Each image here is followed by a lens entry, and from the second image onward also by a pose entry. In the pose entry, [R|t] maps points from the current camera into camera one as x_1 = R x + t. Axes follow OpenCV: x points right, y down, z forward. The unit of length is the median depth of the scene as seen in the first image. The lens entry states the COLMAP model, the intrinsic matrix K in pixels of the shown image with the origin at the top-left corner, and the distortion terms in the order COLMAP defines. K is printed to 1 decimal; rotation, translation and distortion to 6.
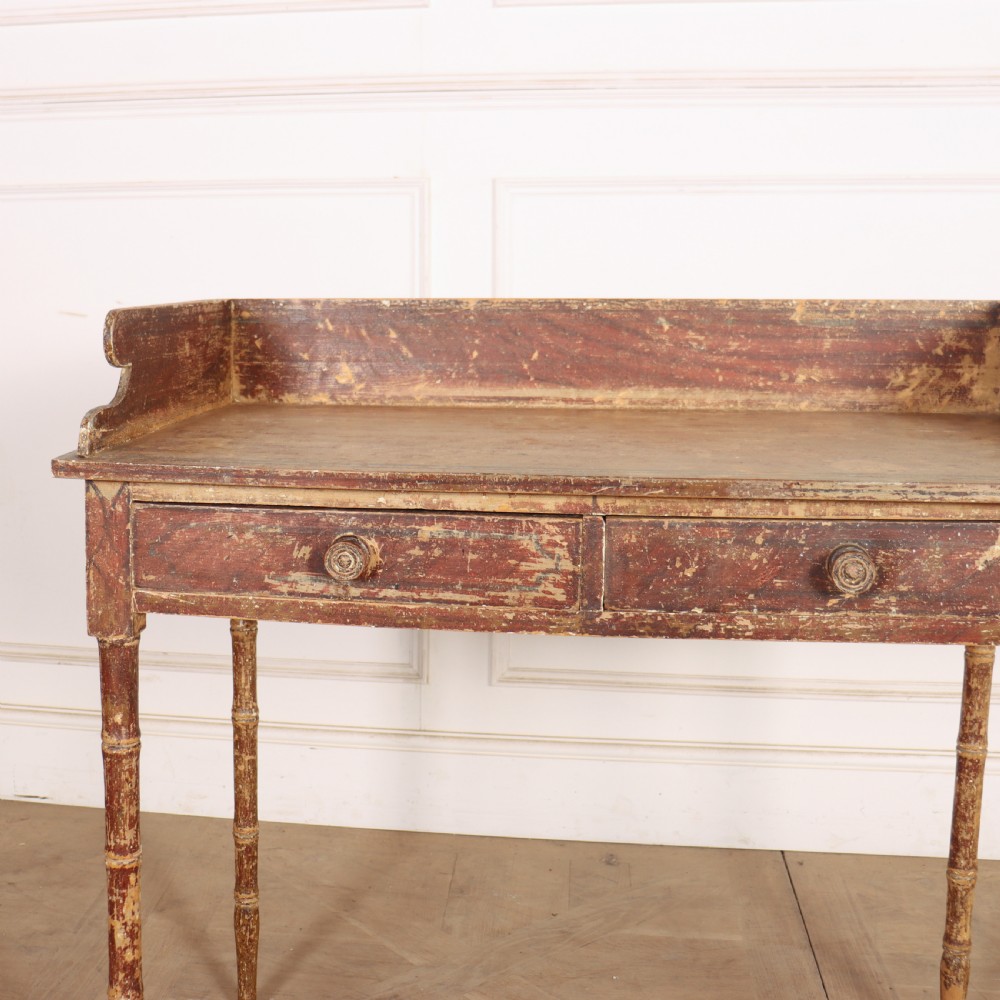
lens RADIAL K [[1426.5, 0, 306.8], [0, 1426.5, 417.6], [0, 0, 1]] dist [-0.186753, 0.178156]
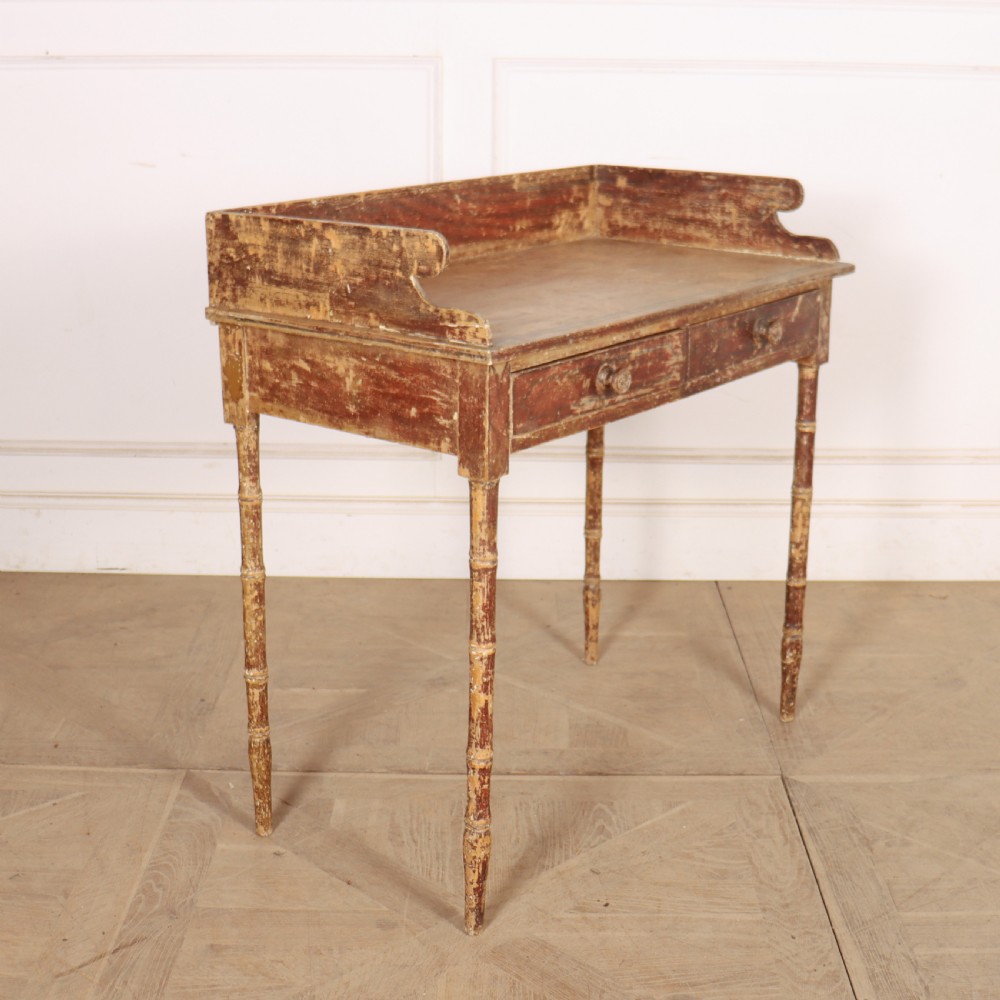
lens RADIAL K [[1671.3, 0, 504.7], [0, 1671.3, 477.6], [0, 0, 1]] dist [-0.184758, 0.177606]
pose [[0.432145, -0.233736, 0.870987, -1.252298], [0.097338, 0.972274, 0.212622, -0.148621], [-0.896535, -0.007103, 0.442915, 0.248276]]
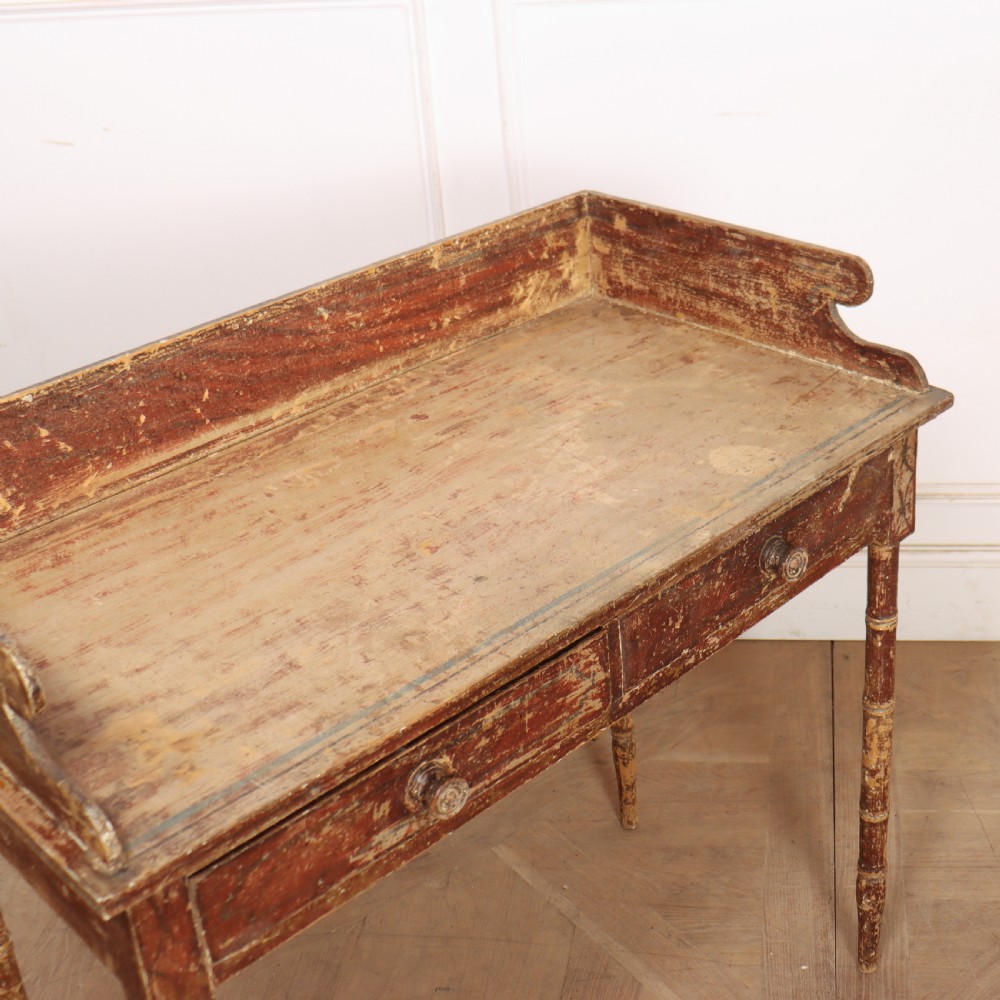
lens RADIAL K [[1519.7, 0, 664.8], [0, 1519.7, 361.3], [0, 0, 1]] dist [-0.197208, 0.185873]
pose [[0.506025, -0.356154, 0.785553, -0.411641], [0.138184, 0.932477, 0.333754, -0.339025], [-0.851378, -0.060337, 0.521072, 0.331710]]
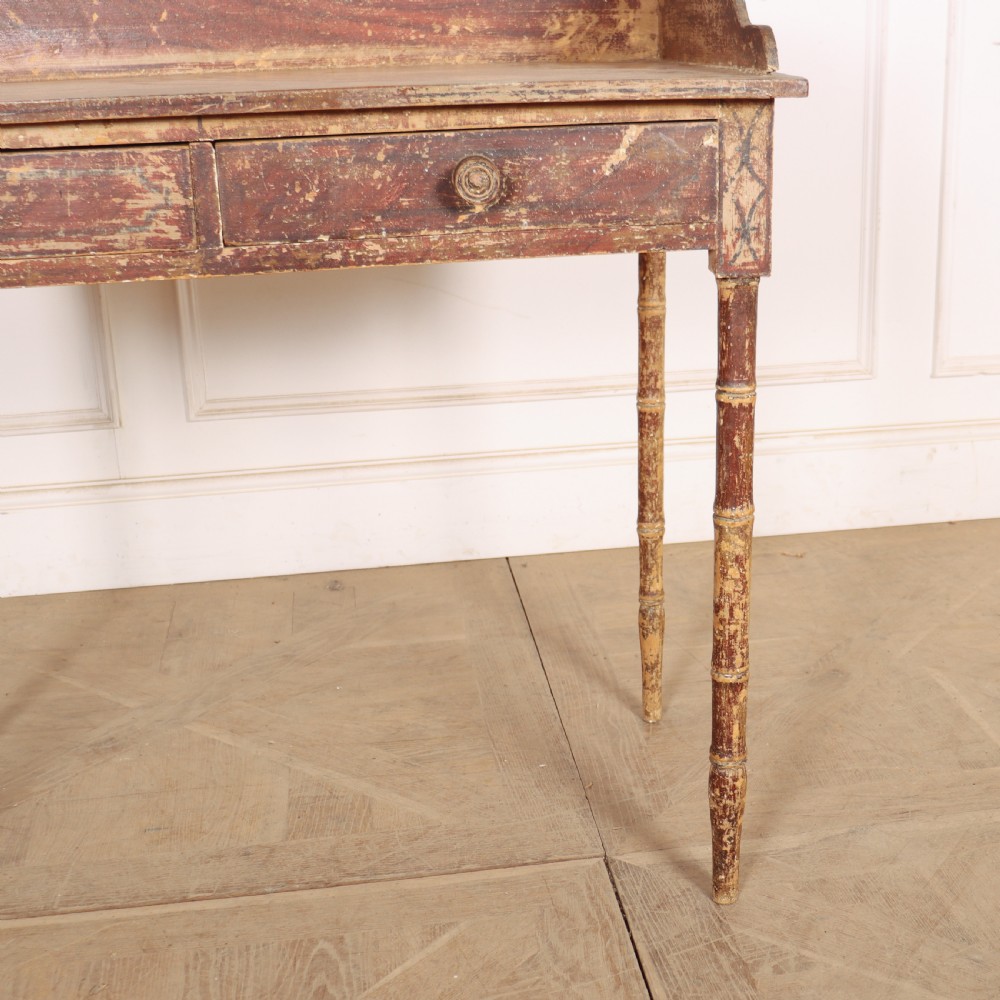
lens RADIAL K [[1485.6, 0, 655.3], [0, 1485.6, 598.8], [0, 0, 1]] dist [-0.184611, 0.158514]
pose [[0.920836, -0.142060, 0.363153, 0.071114], [0.044503, 0.963480, 0.264055, 0.093008], [-0.387402, -0.226990, 0.893530, -0.012881]]
